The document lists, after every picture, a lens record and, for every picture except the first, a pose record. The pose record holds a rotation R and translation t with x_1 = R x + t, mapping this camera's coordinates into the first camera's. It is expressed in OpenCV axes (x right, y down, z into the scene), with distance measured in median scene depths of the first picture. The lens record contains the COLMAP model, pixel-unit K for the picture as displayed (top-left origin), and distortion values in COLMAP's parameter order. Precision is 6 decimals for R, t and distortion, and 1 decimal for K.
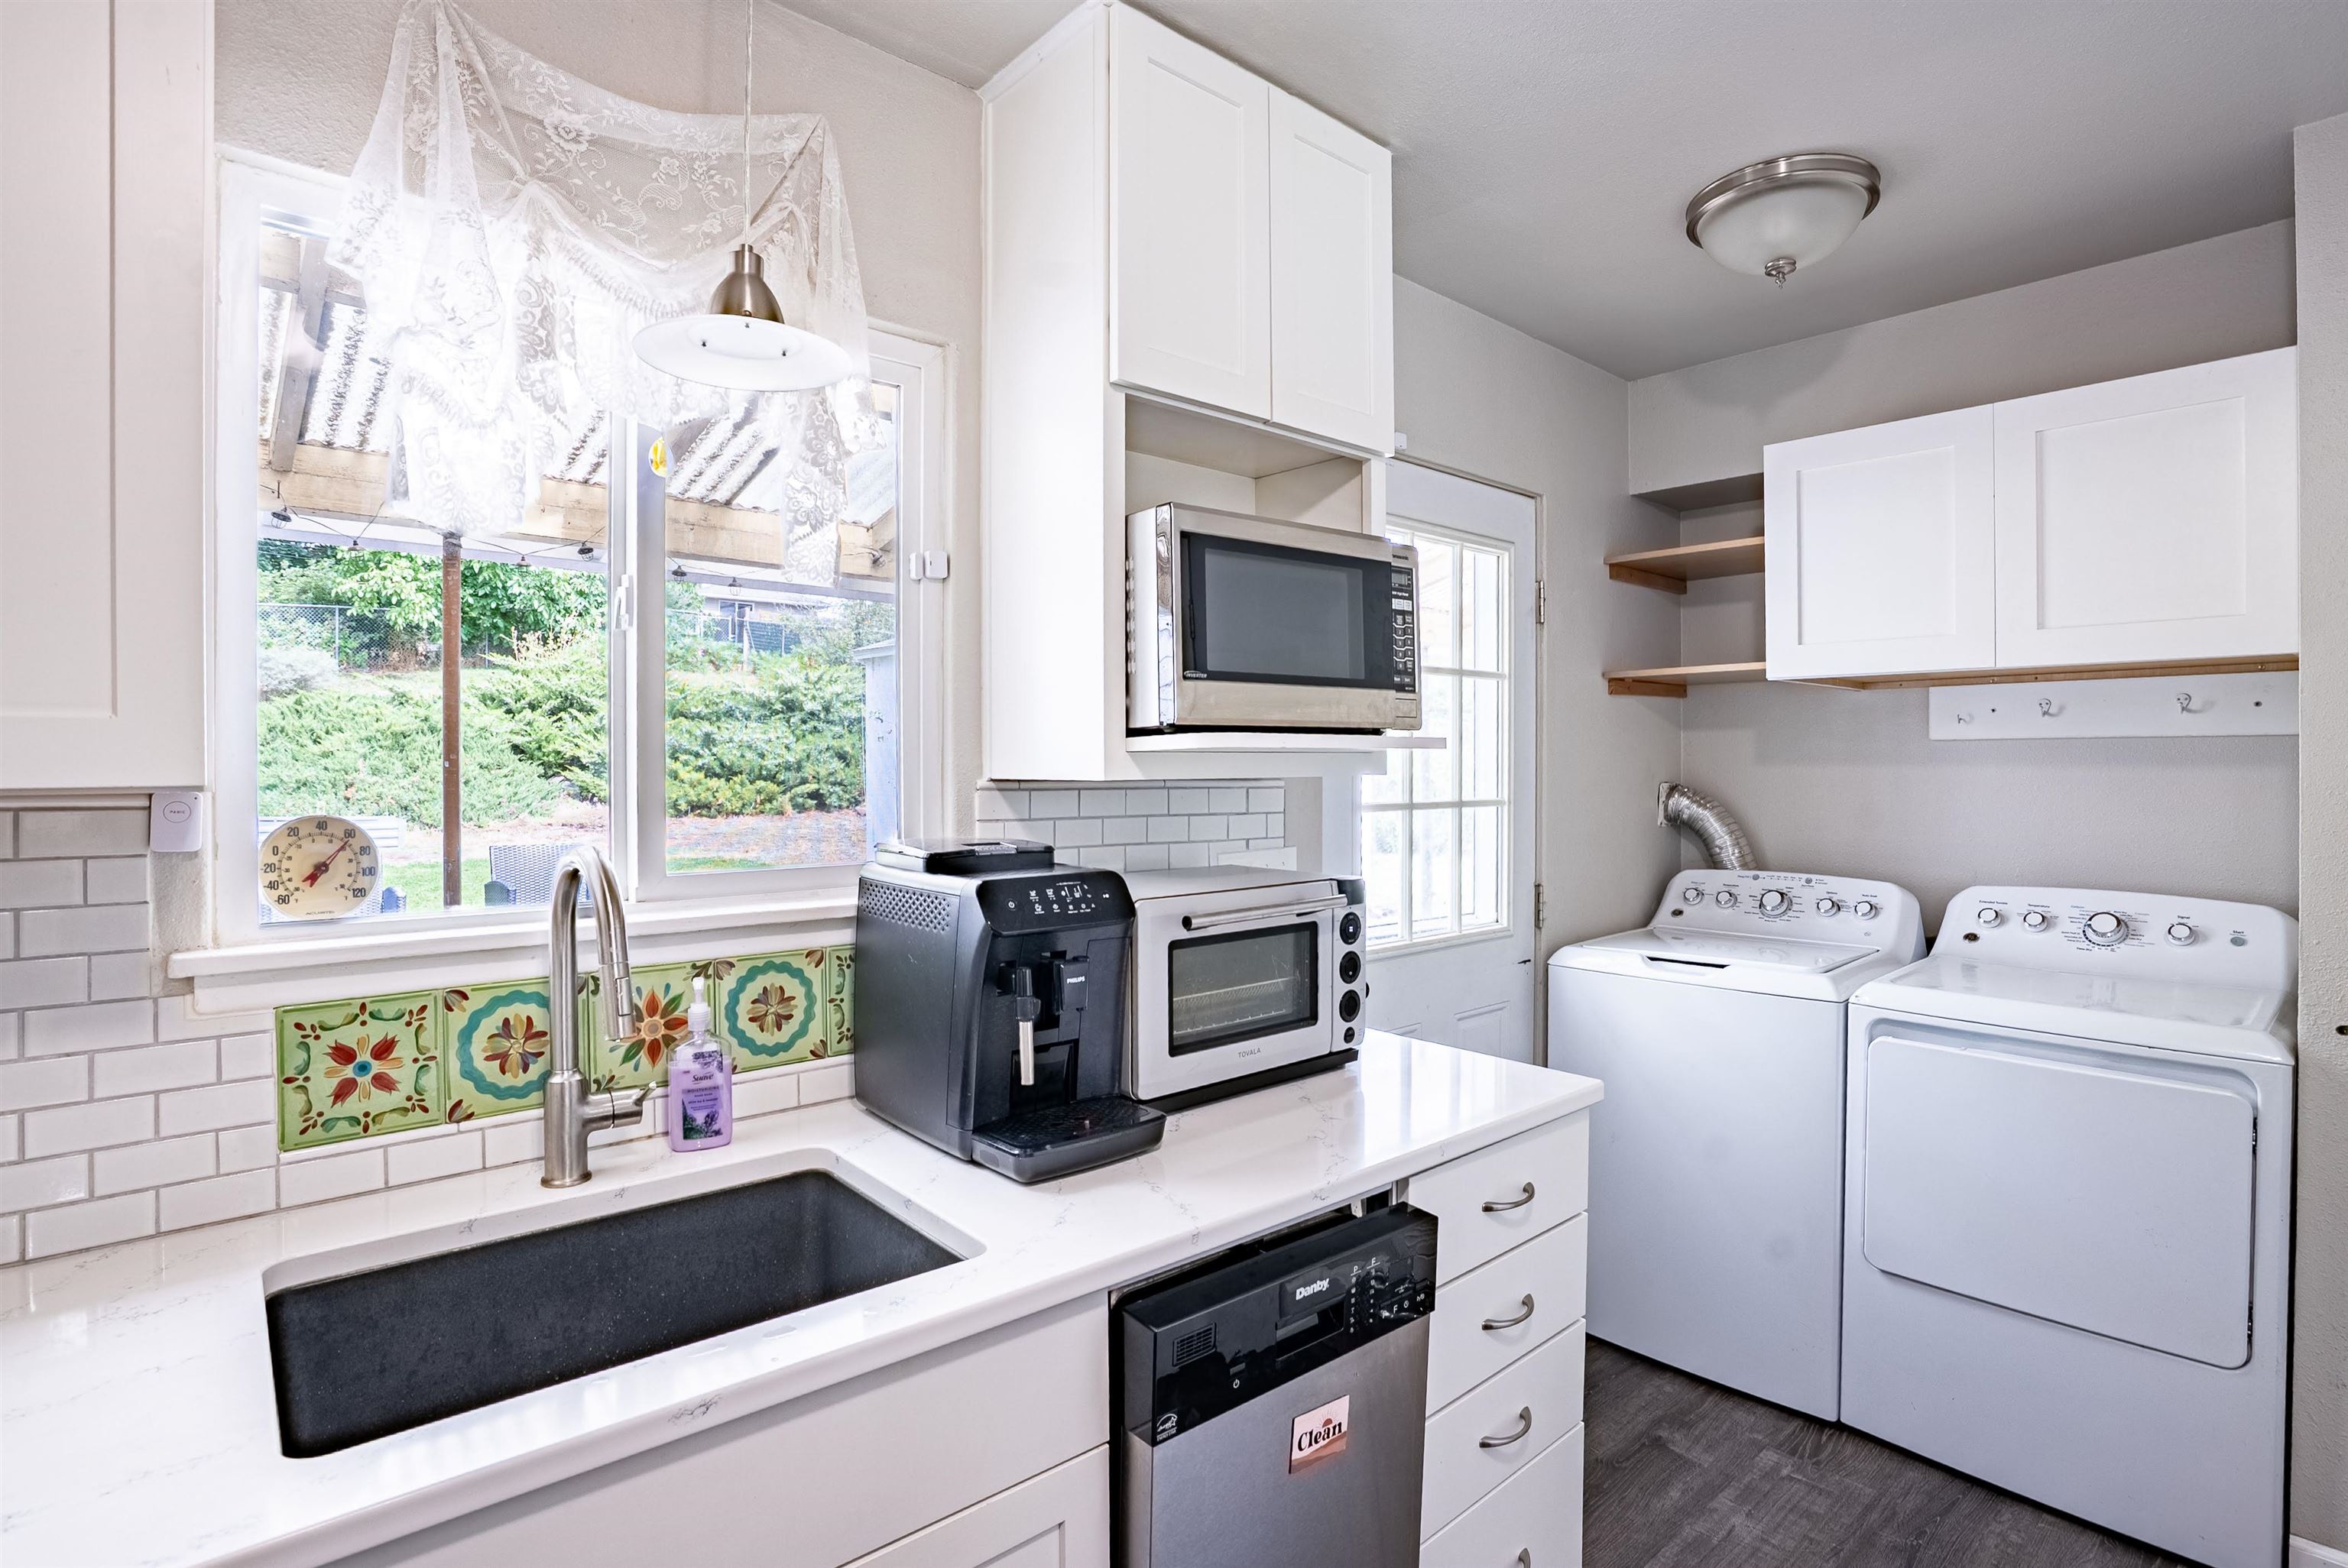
lens RADIAL K [[1118.7, 0, 1180.3], [0, 1118.7, 771.4], [0, 0, 1]] dist [-0.079775, 0.038597]
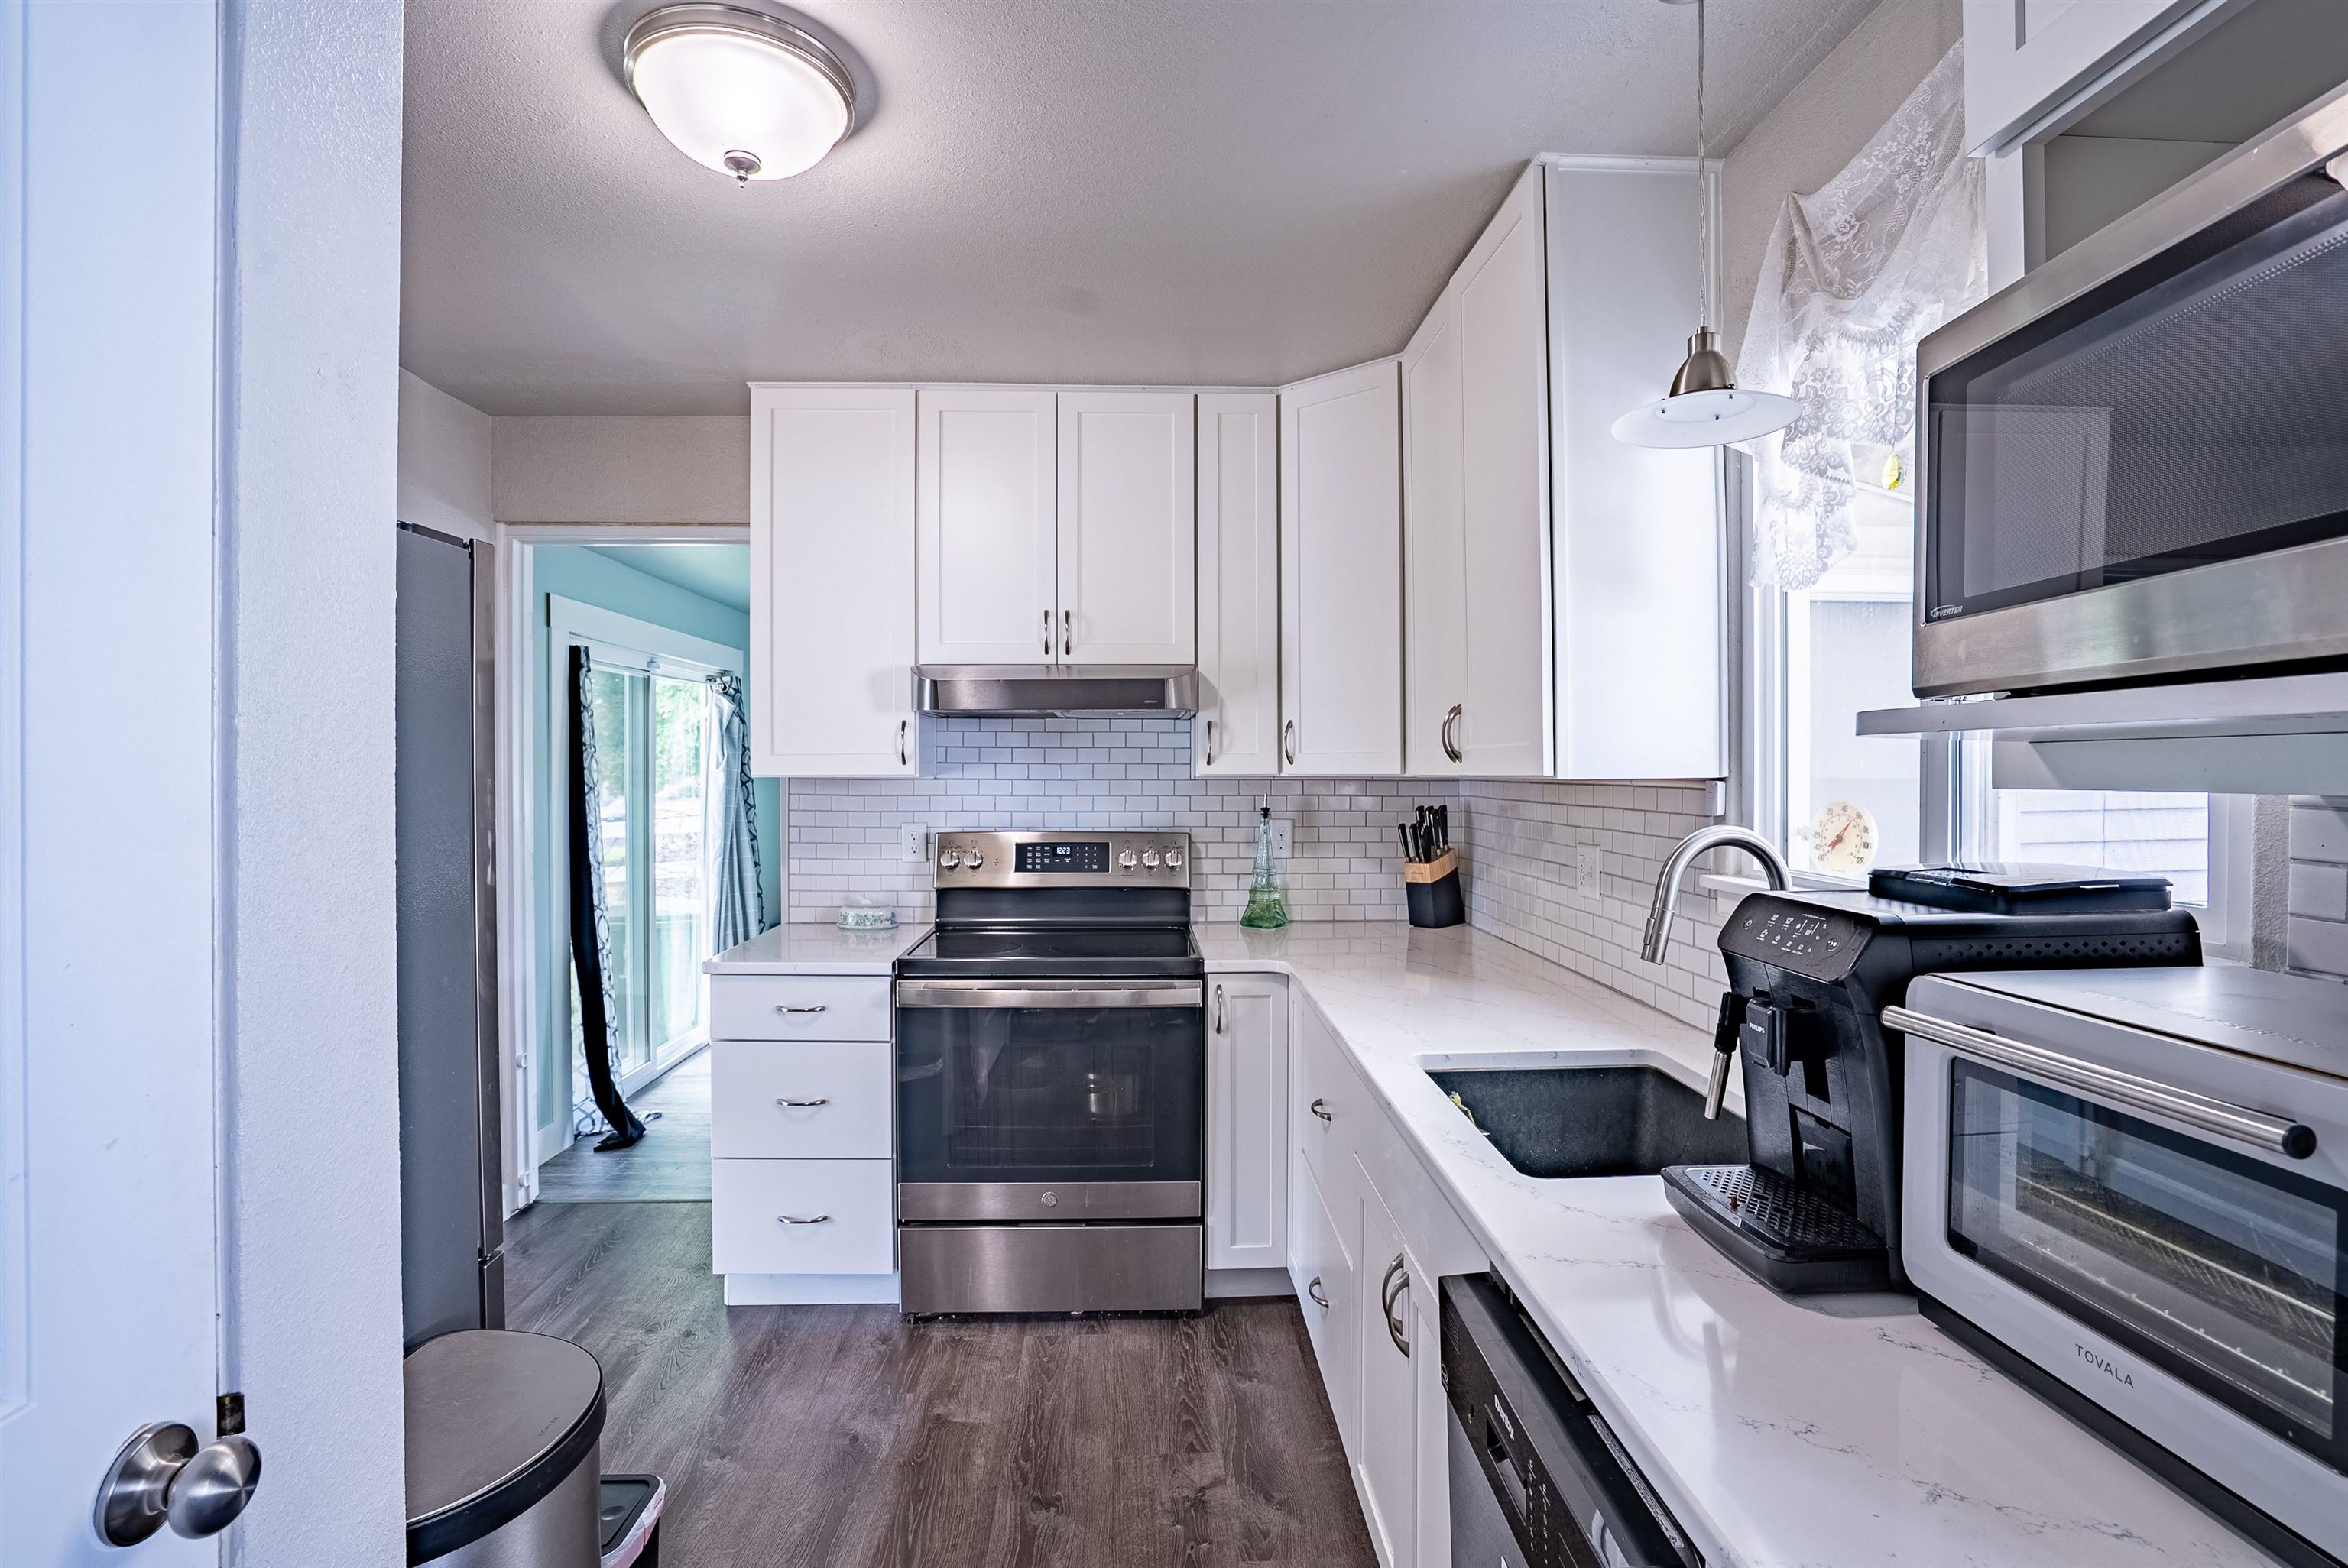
lens RADIAL K [[1101.8, 0, 1171.4], [0, 1101.8, 748.2], [0, 0, 1]] dist [-0.050743, 0.019916]
pose [[-0.639836, -0.010134, -0.768445, 0.707067], [-0.000254, 0.999916, -0.012975, -0.007418], [0.768512, -0.008107, -0.639784, 1.046933]]
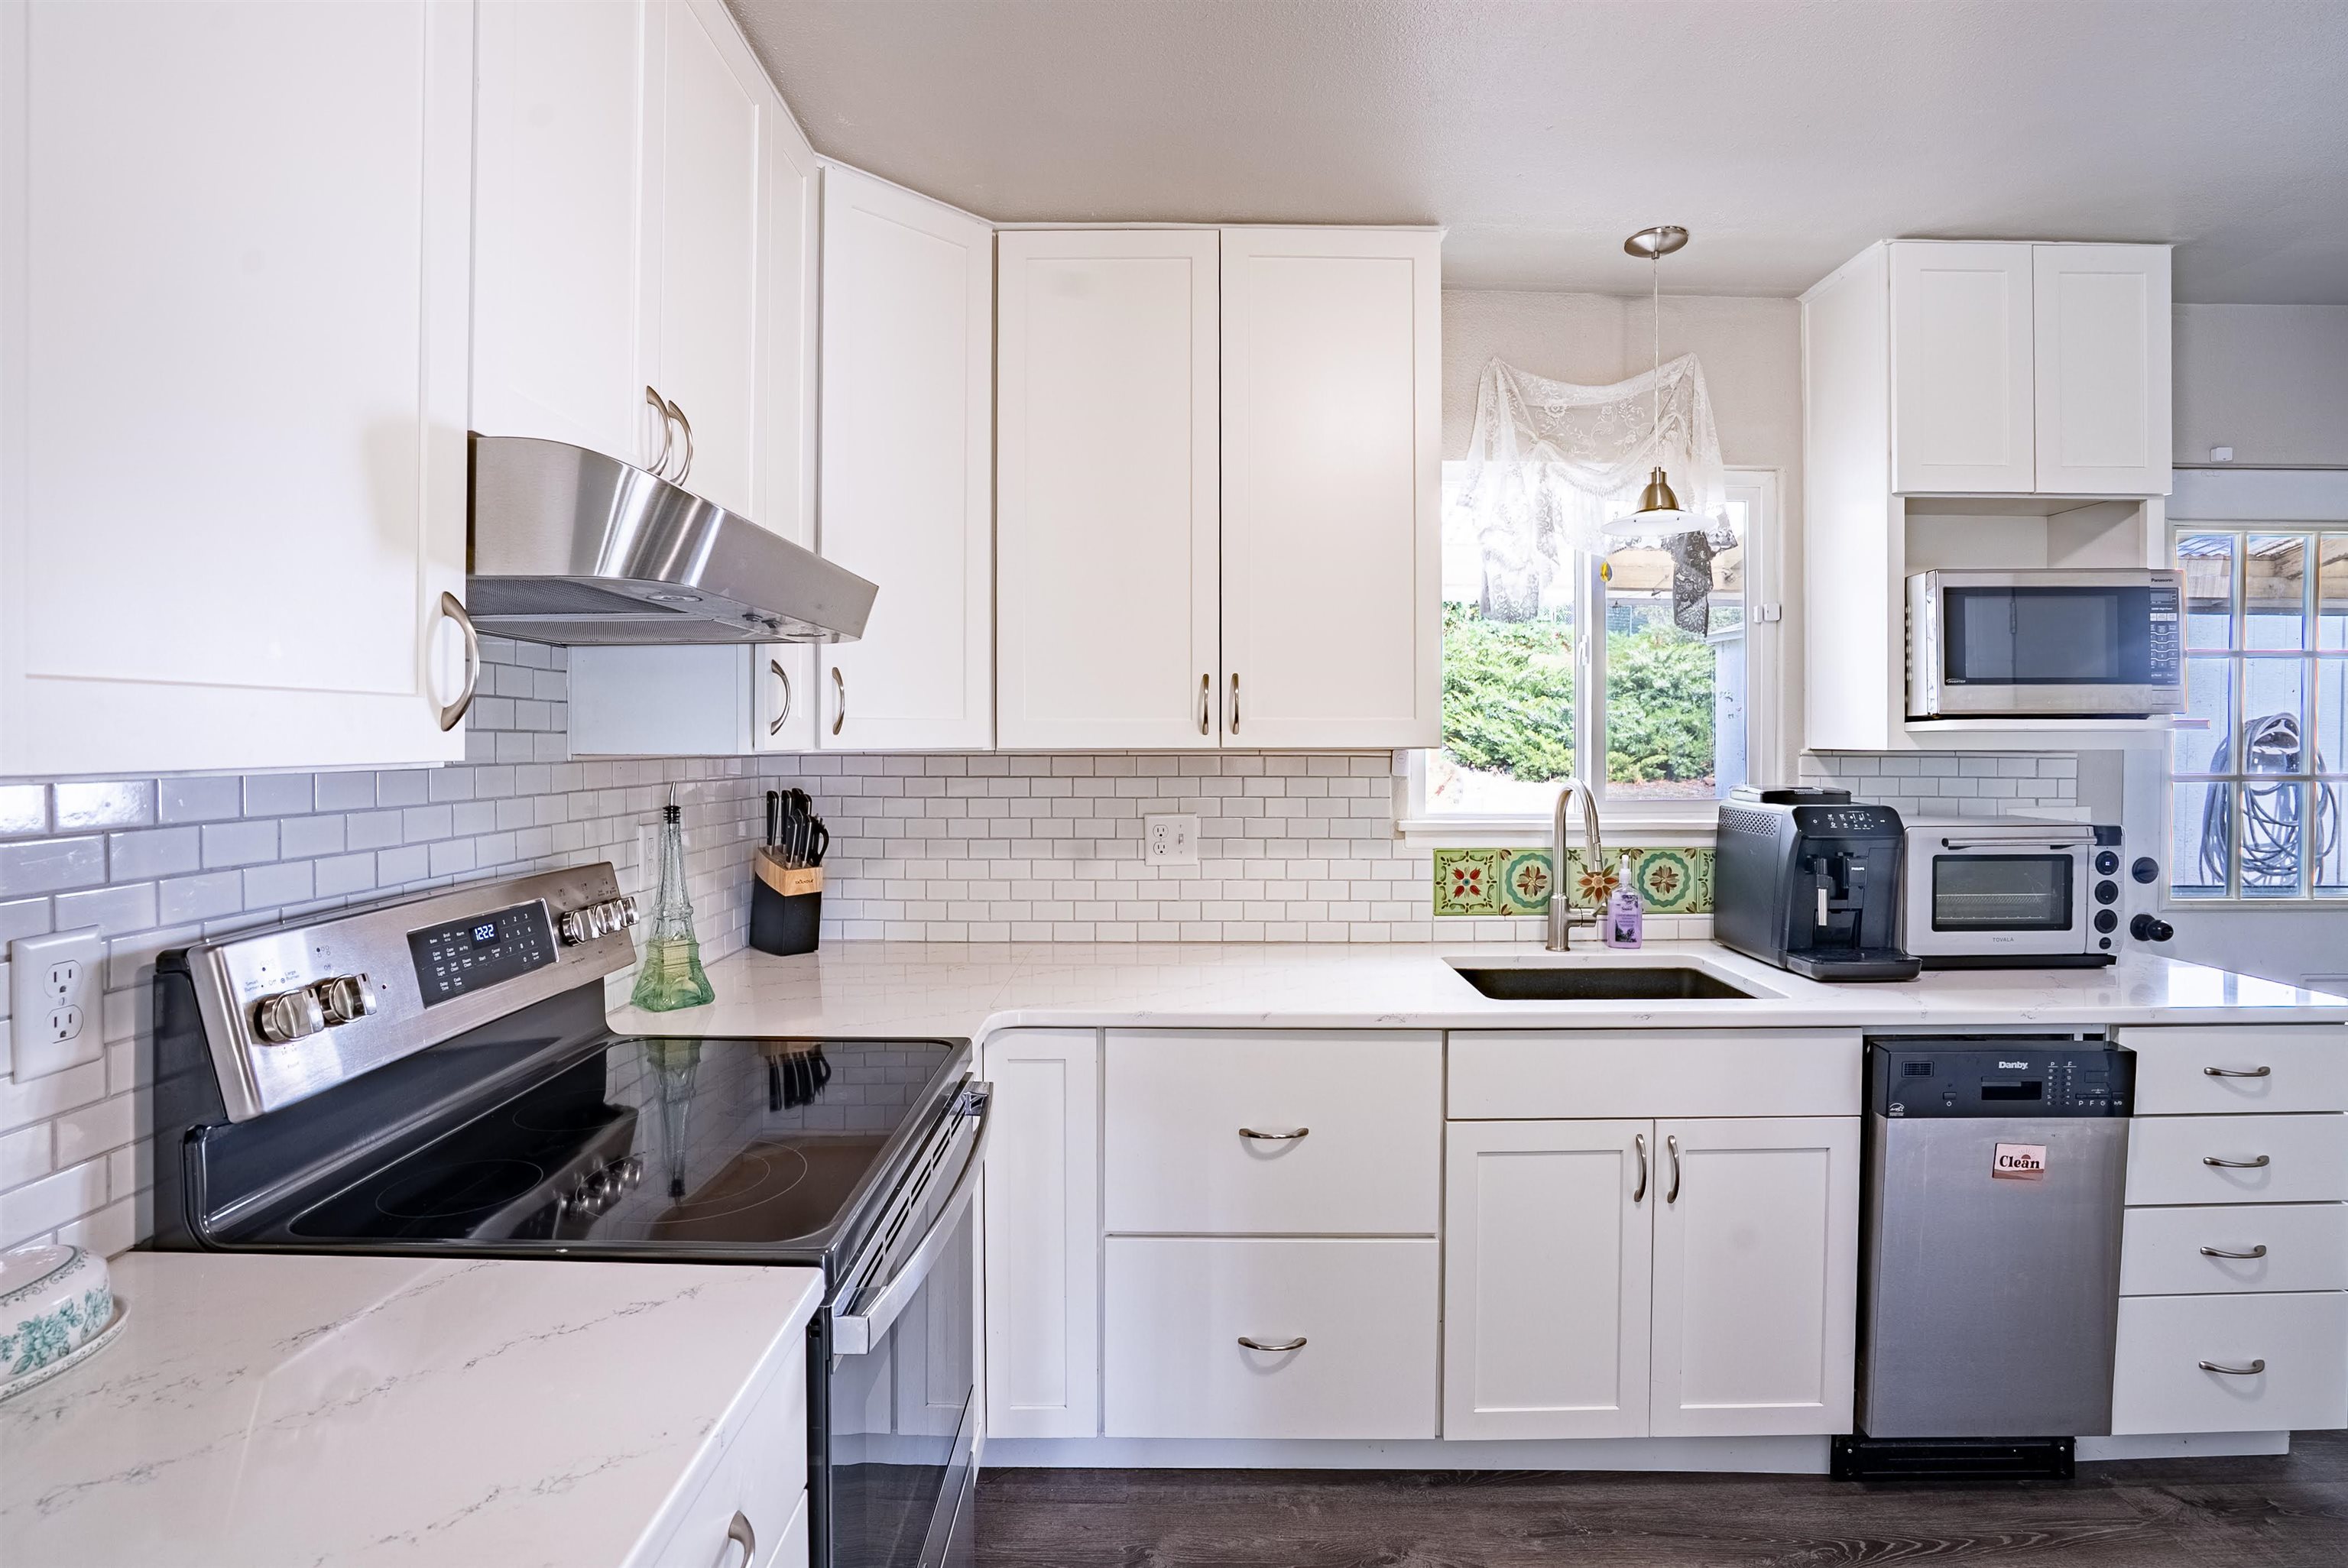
lens RADIAL K [[1101.8, 0, 1171.4], [0, 1101.8, 748.2], [0, 0, 1]] dist [-0.050743, 0.019916]
pose [[0.741468, 0.009057, -0.670927, 0.206331], [-0.006247, 0.999959, 0.006595, 0.001868], [0.670959, -0.000698, 0.741494, -0.799353]]
